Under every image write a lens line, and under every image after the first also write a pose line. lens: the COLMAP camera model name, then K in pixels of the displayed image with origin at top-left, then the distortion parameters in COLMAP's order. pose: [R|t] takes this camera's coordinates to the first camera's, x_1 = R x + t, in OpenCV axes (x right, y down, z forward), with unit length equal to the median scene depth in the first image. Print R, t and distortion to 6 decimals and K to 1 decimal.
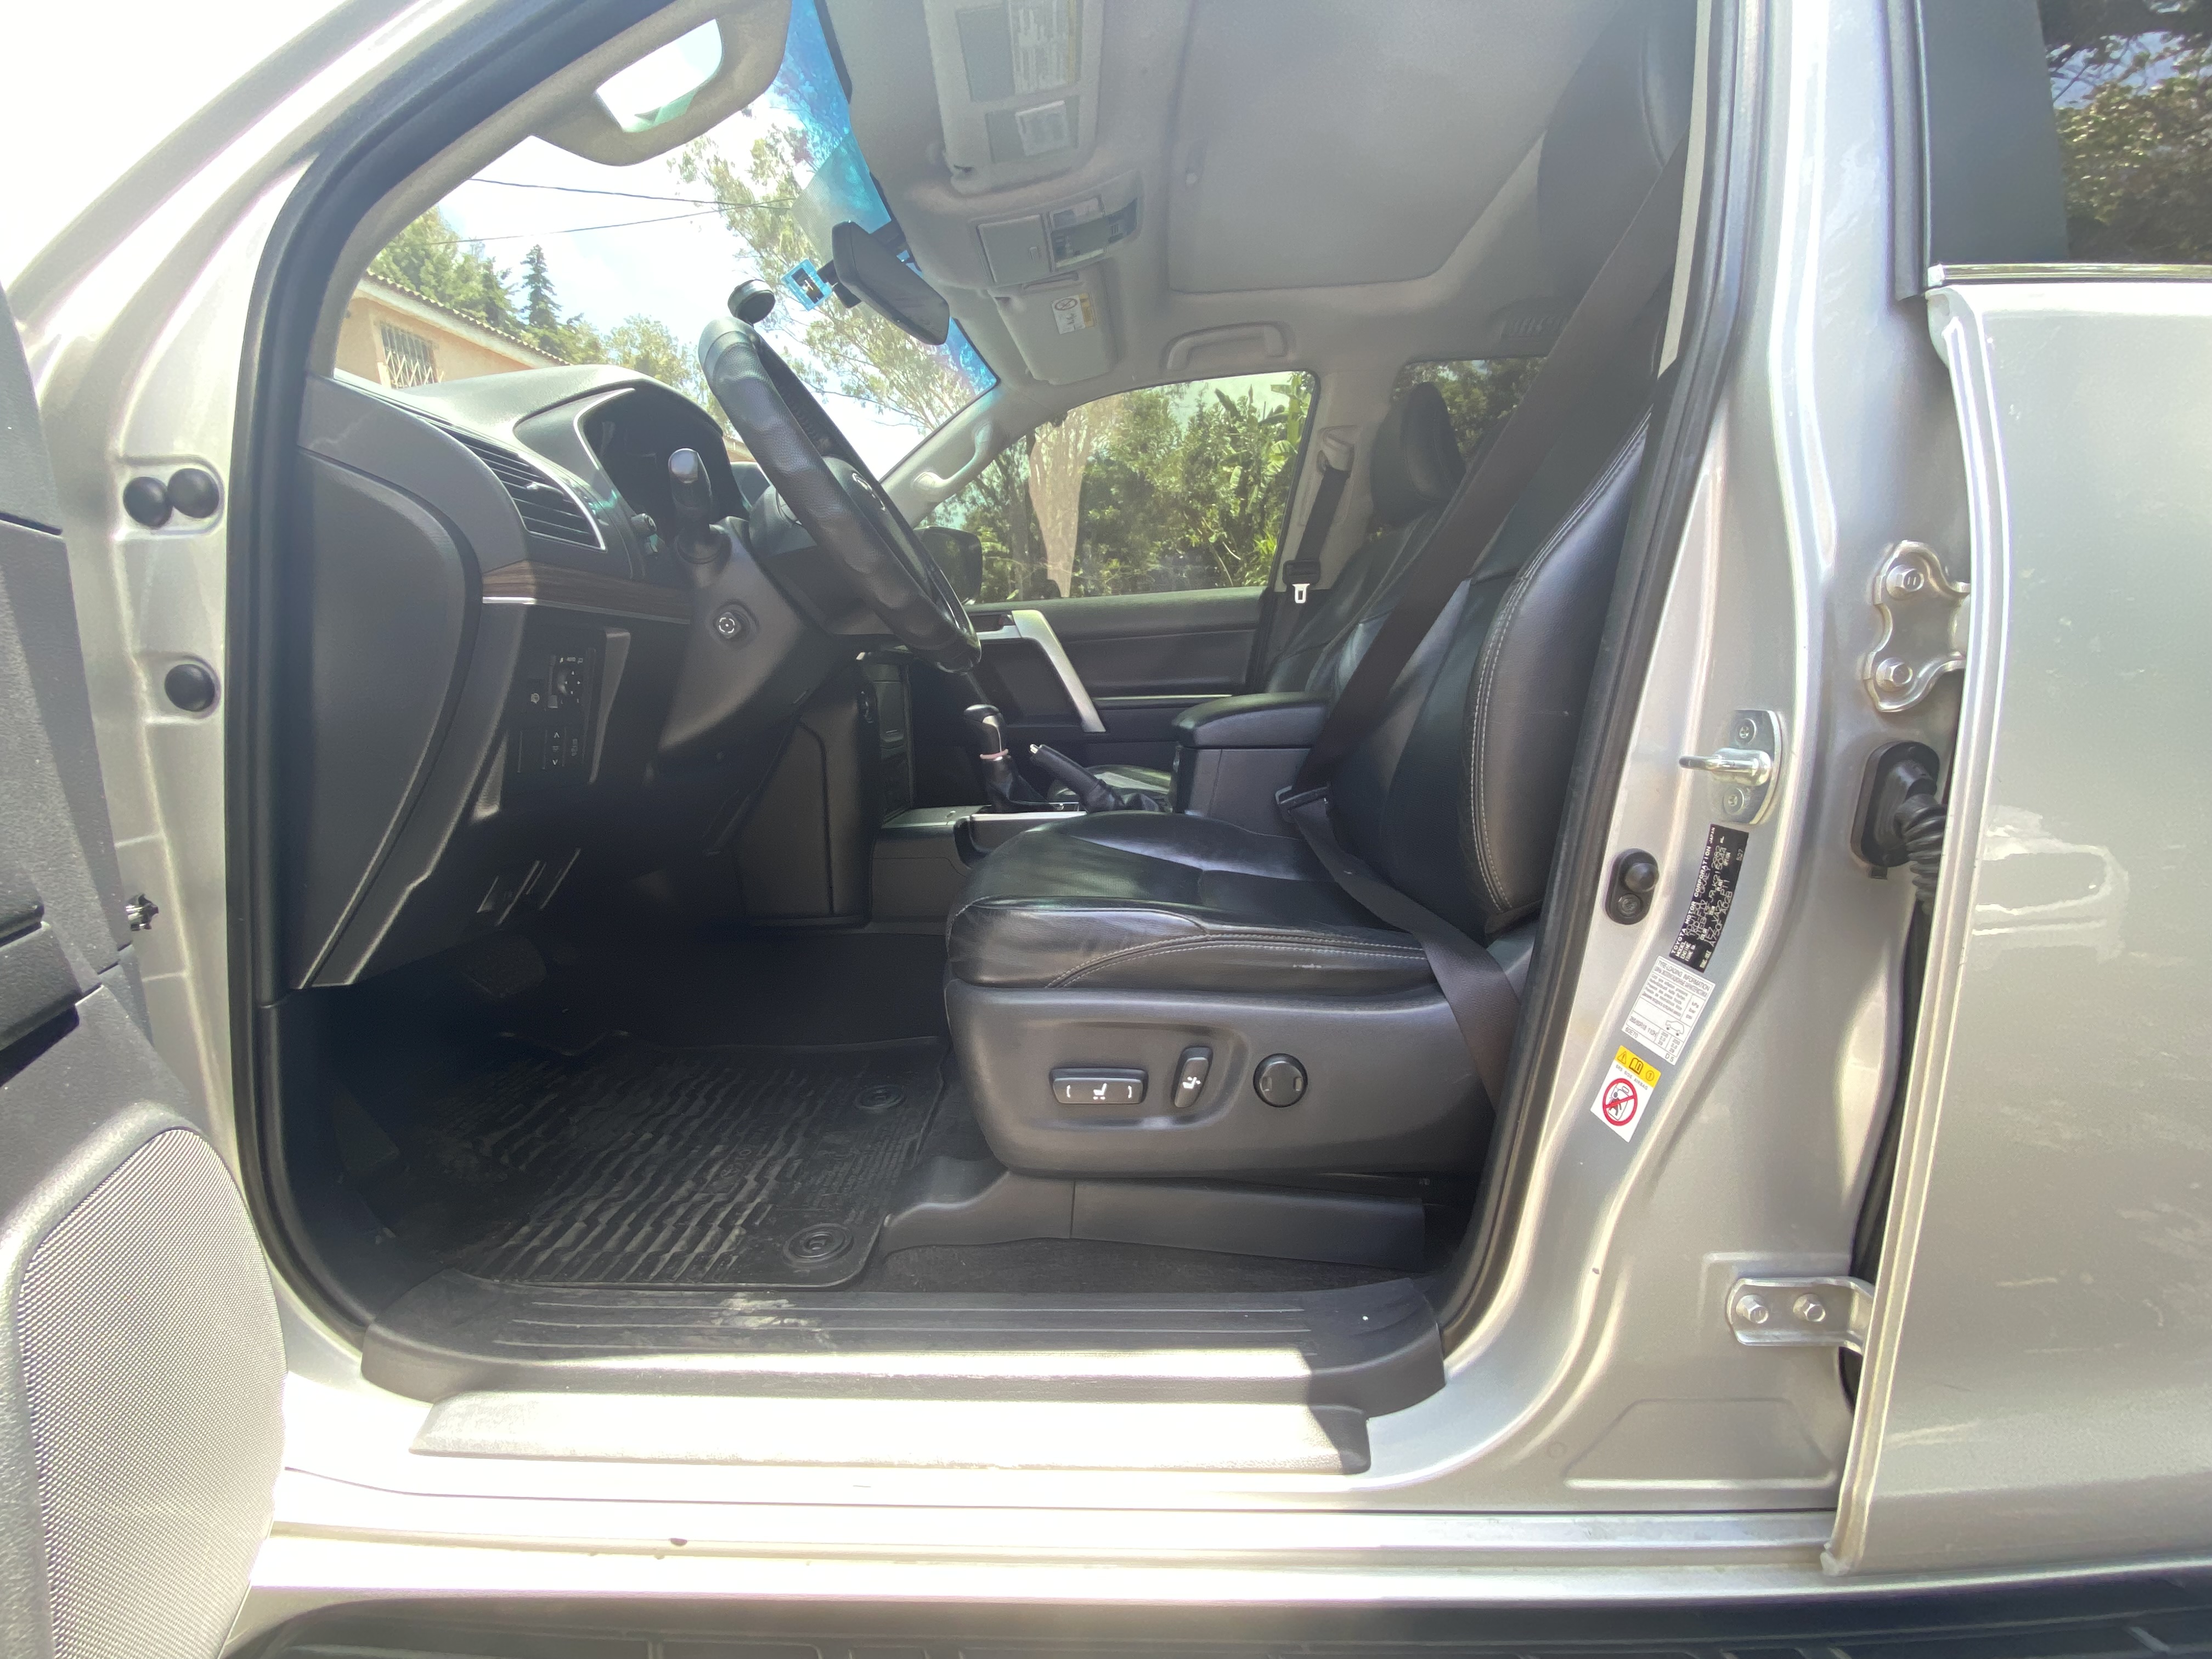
lens RADIAL K [[890.3, 0, 1107.7], [0, 890.3, 825.3], [0, 0, 1]] dist [0.000078, -0.011877]
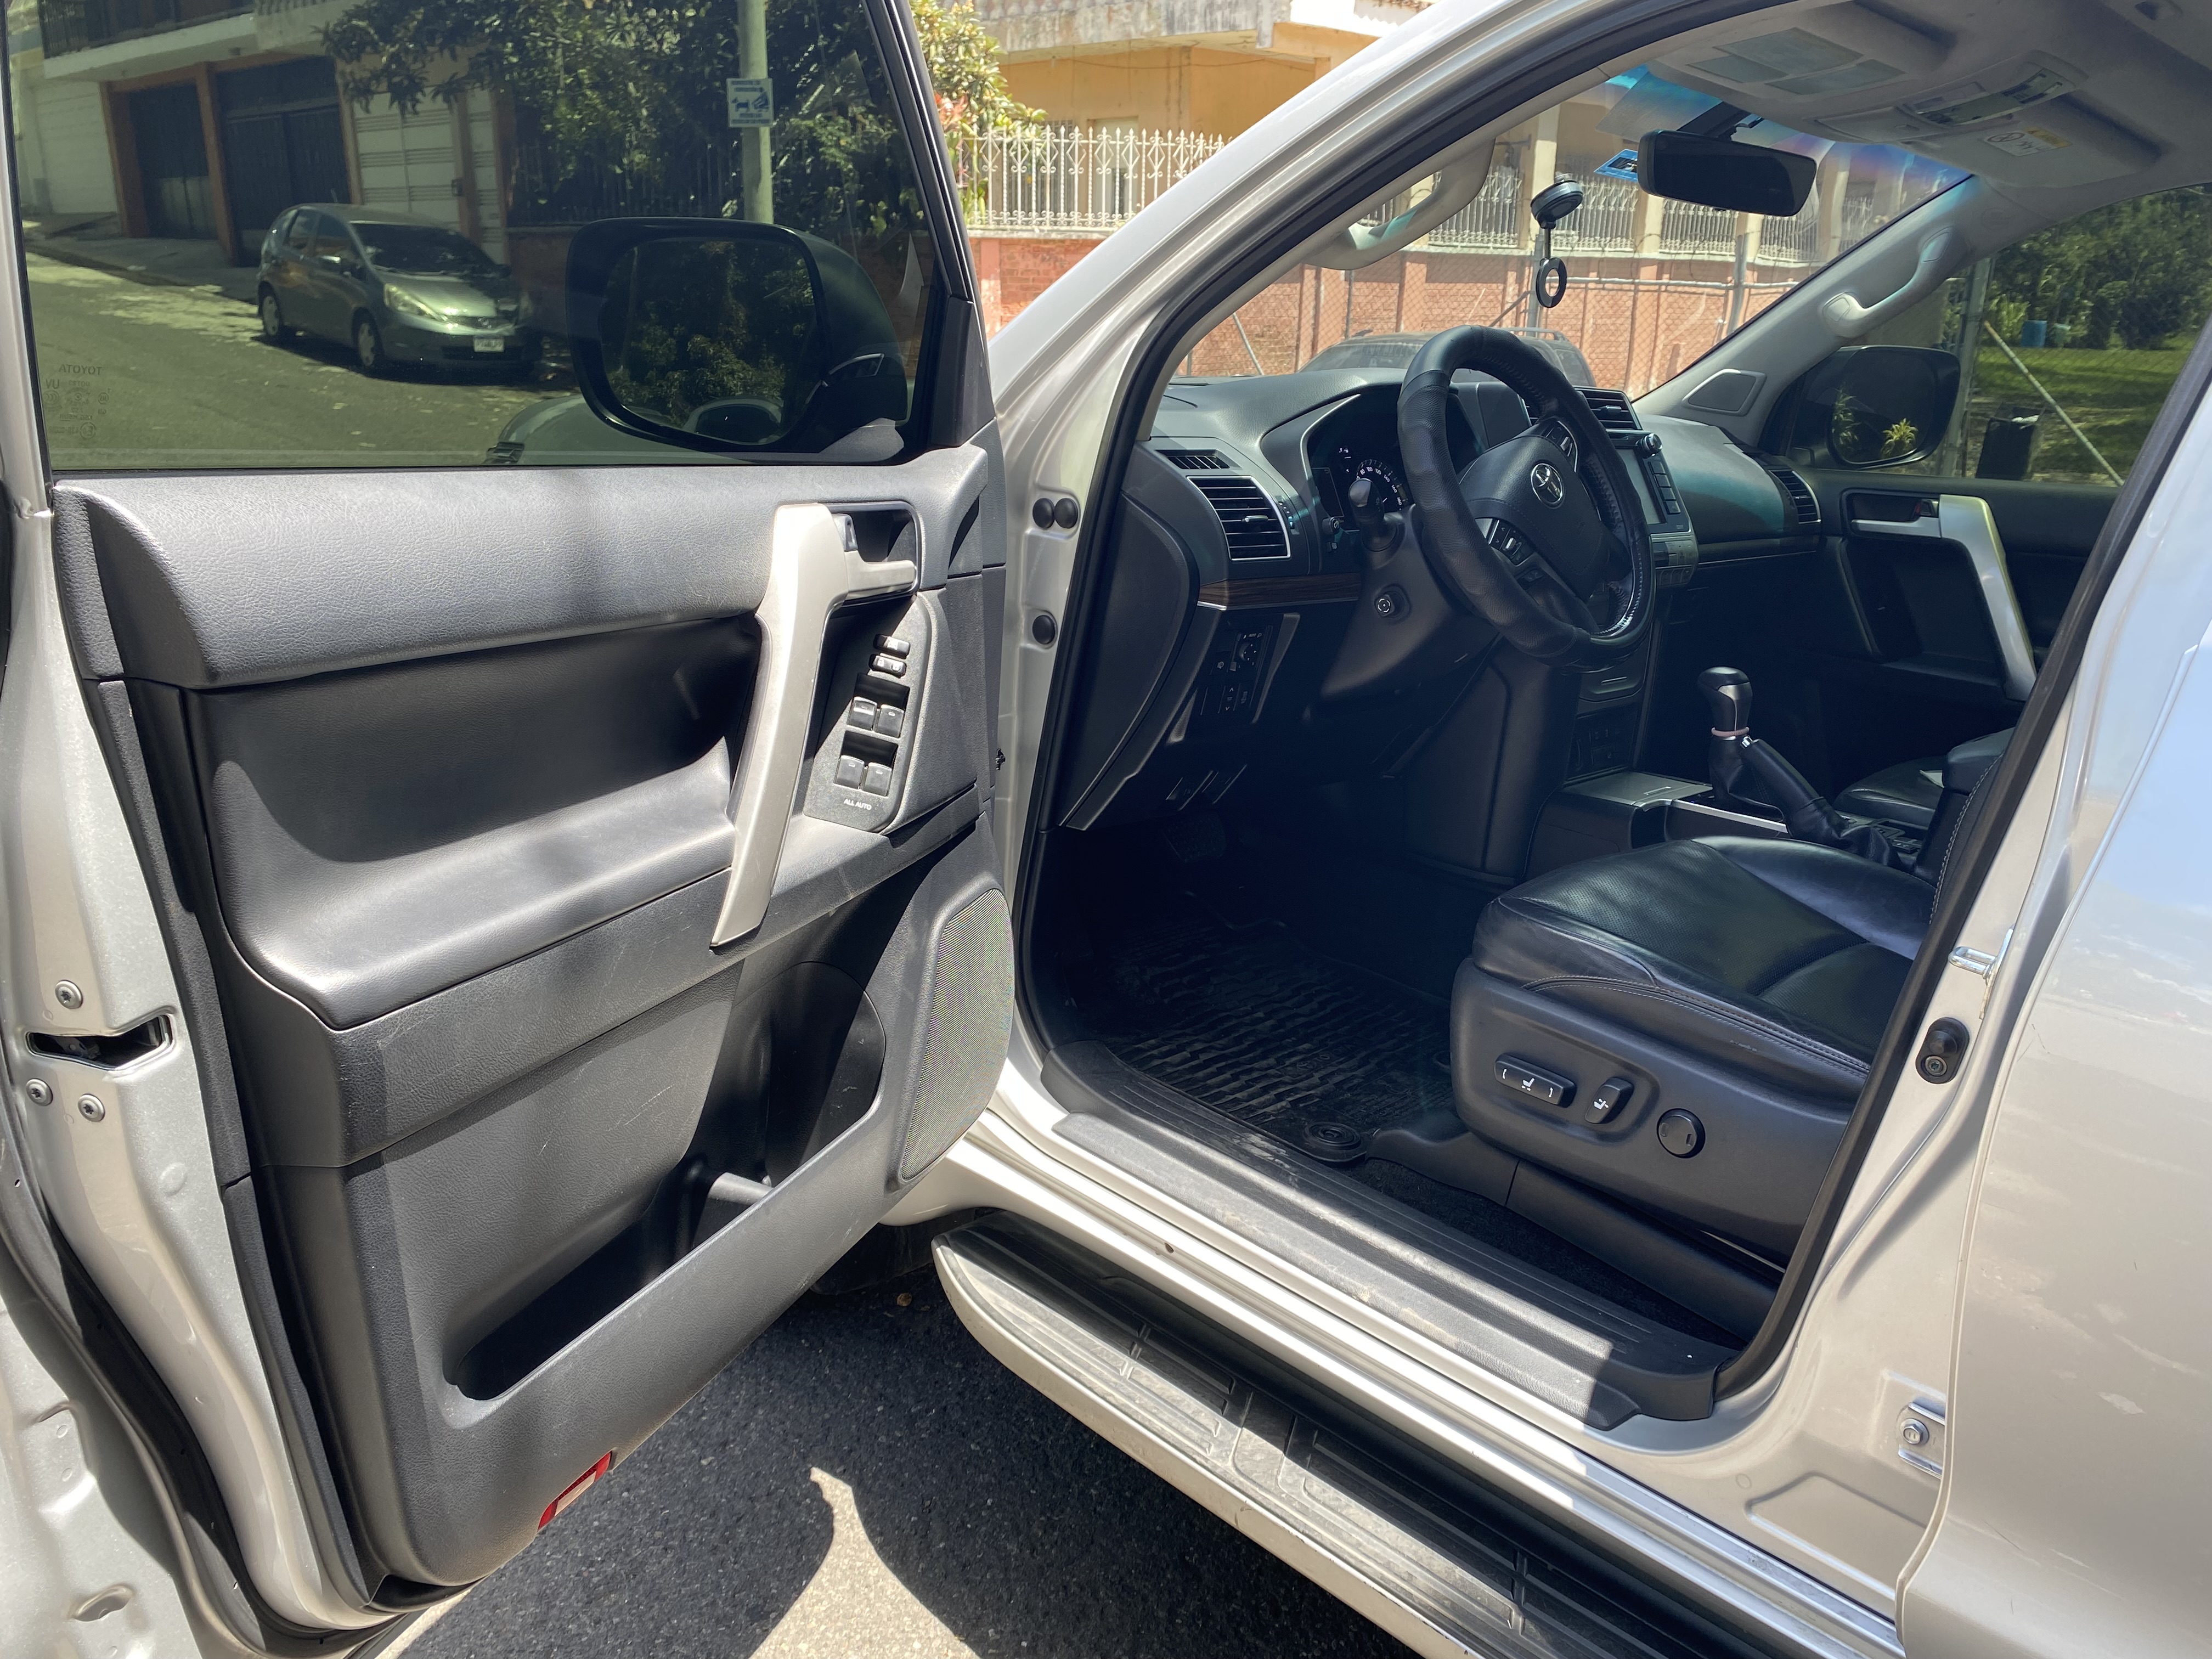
lens RADIAL K [[1677.7, 0, 1106.0], [0, 1677.7, 829.5], [0, 0, 1]] dist [0.008819, 0.002064]
pose [[0.719270, 0.256643, -0.645588, 1.008752], [-0.188793, 0.966501, 0.173876, -0.323366], [0.668586, -0.003181, 0.743628, -1.096366]]
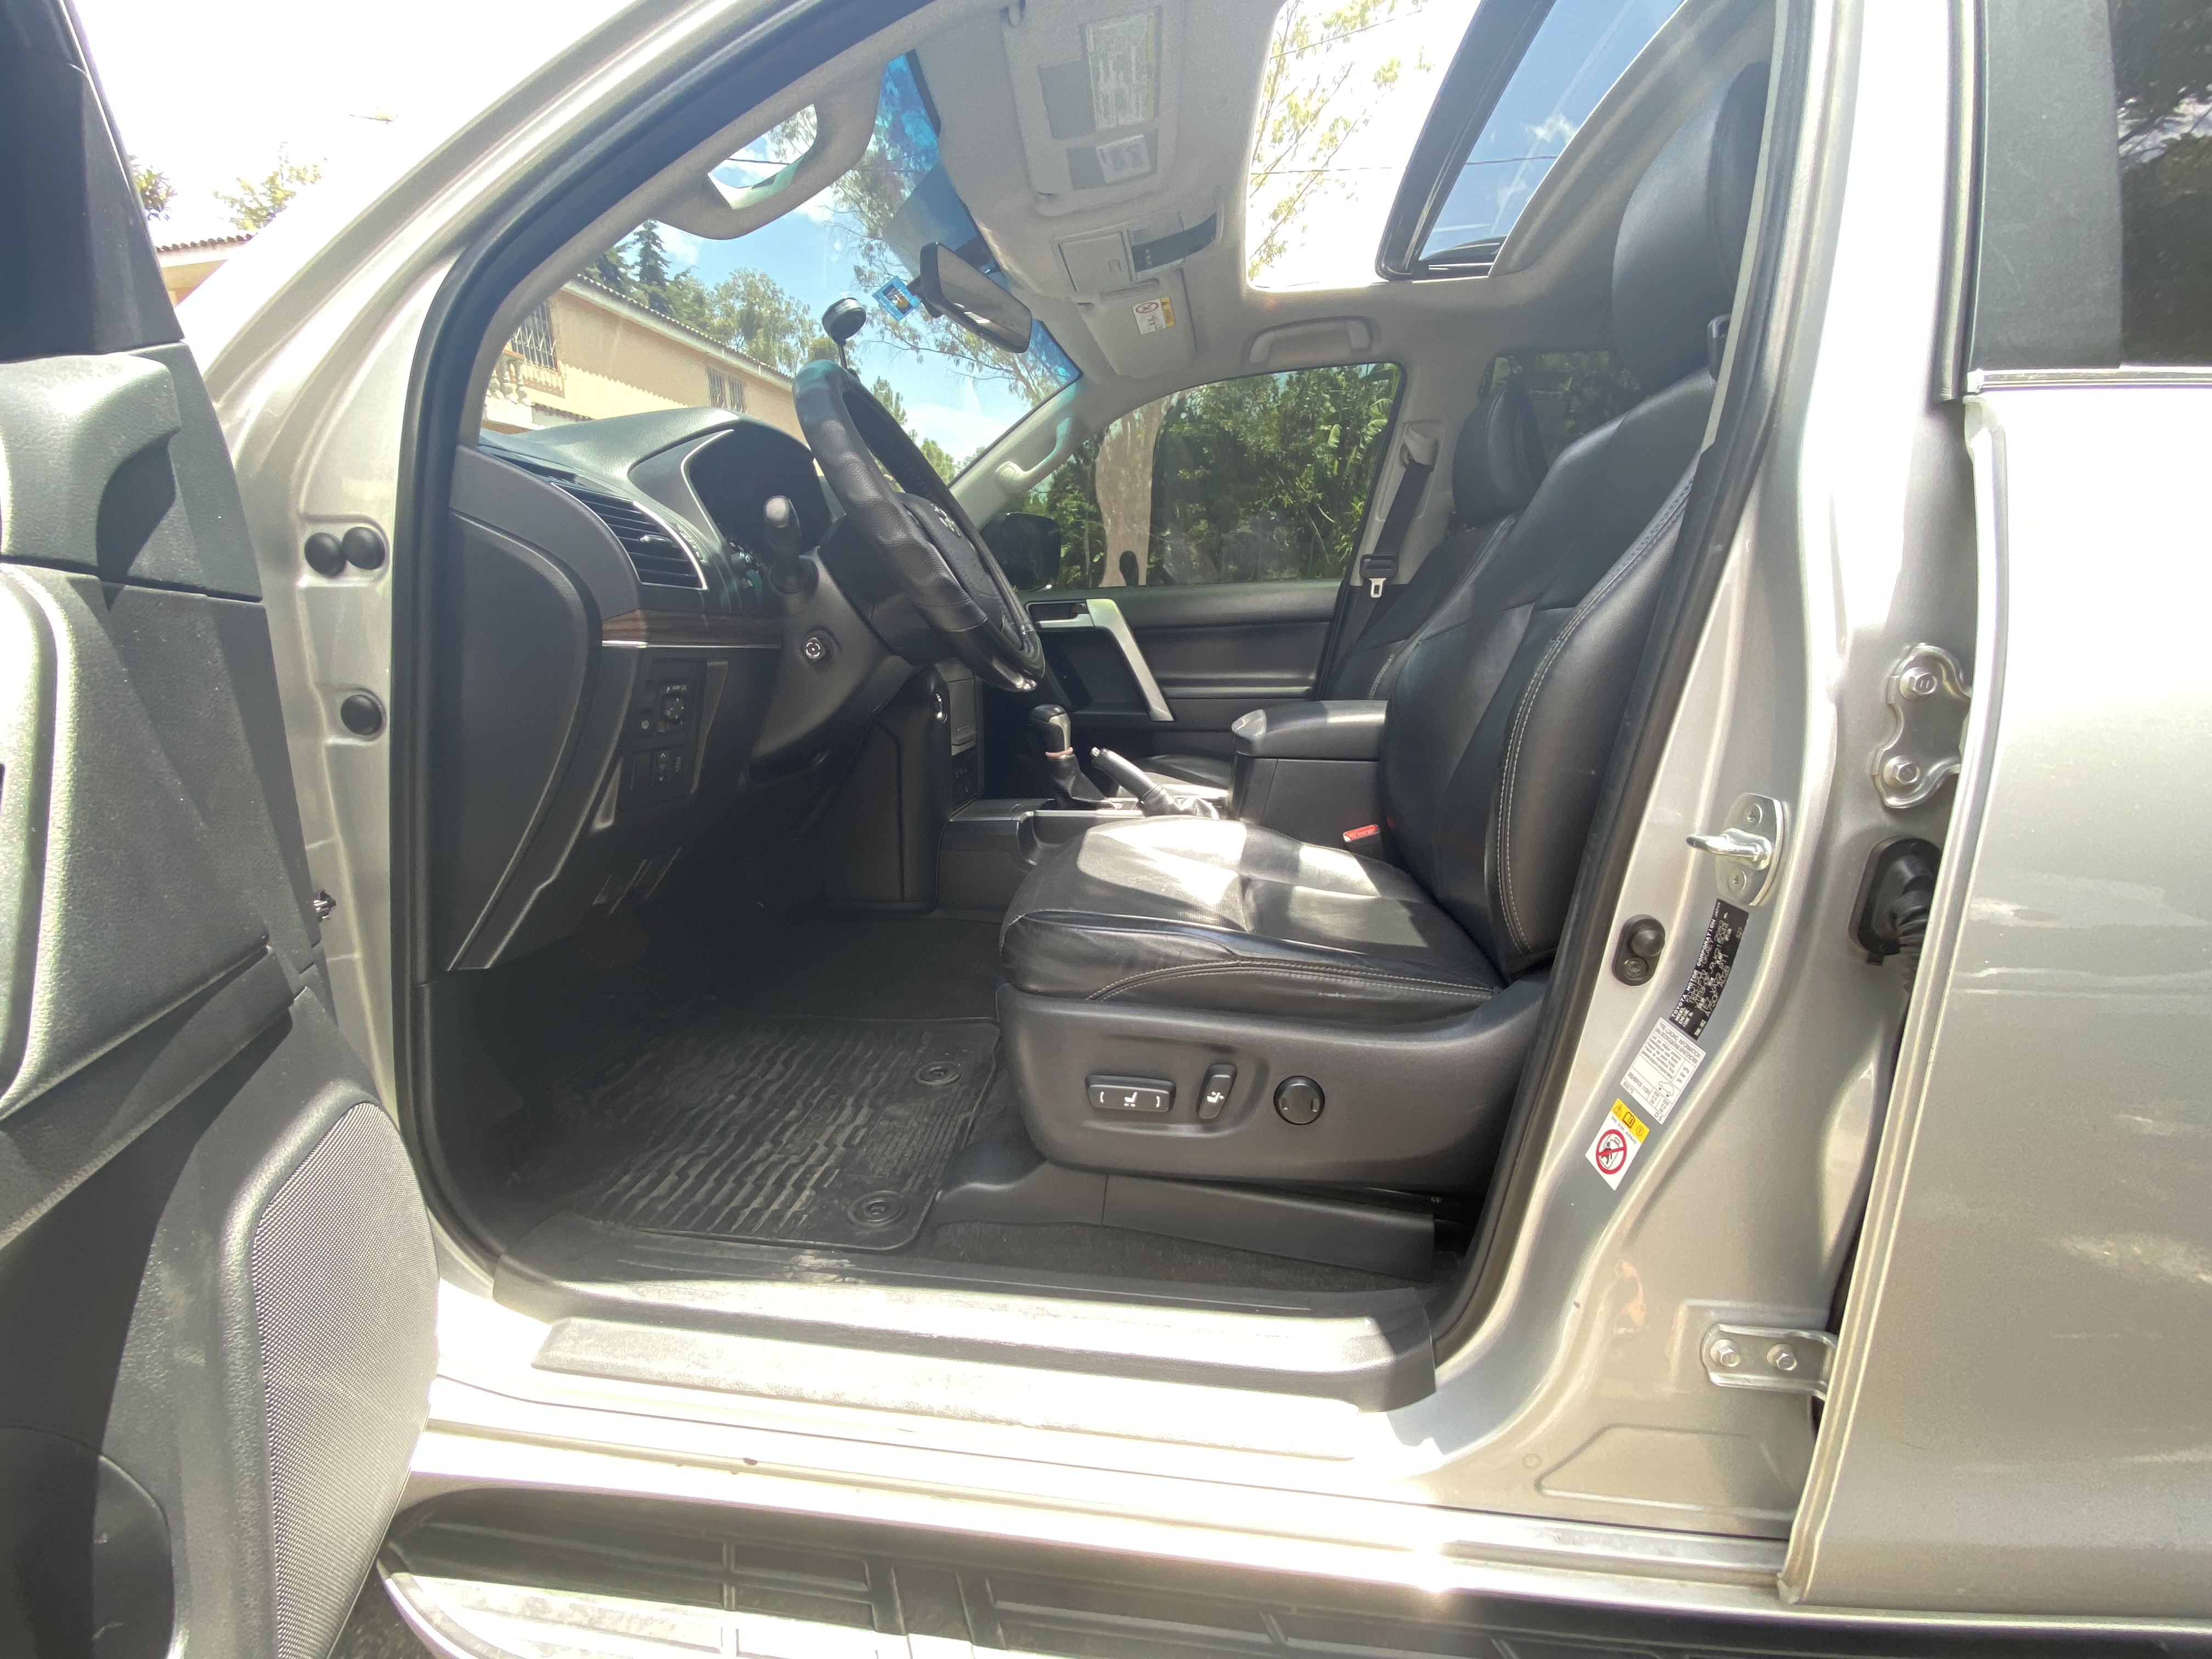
lens RADIAL K [[904.3, 0, 1110.0], [0, 904.3, 823.3], [0, 0, 1]] dist [-0.000143, -0.012126]
pose [[0.995400, 0.043902, -0.085160, 0.048543], [-0.039947, 0.998067, 0.047606, -0.098164], [0.087086, -0.043985, 0.995229, -0.099383]]
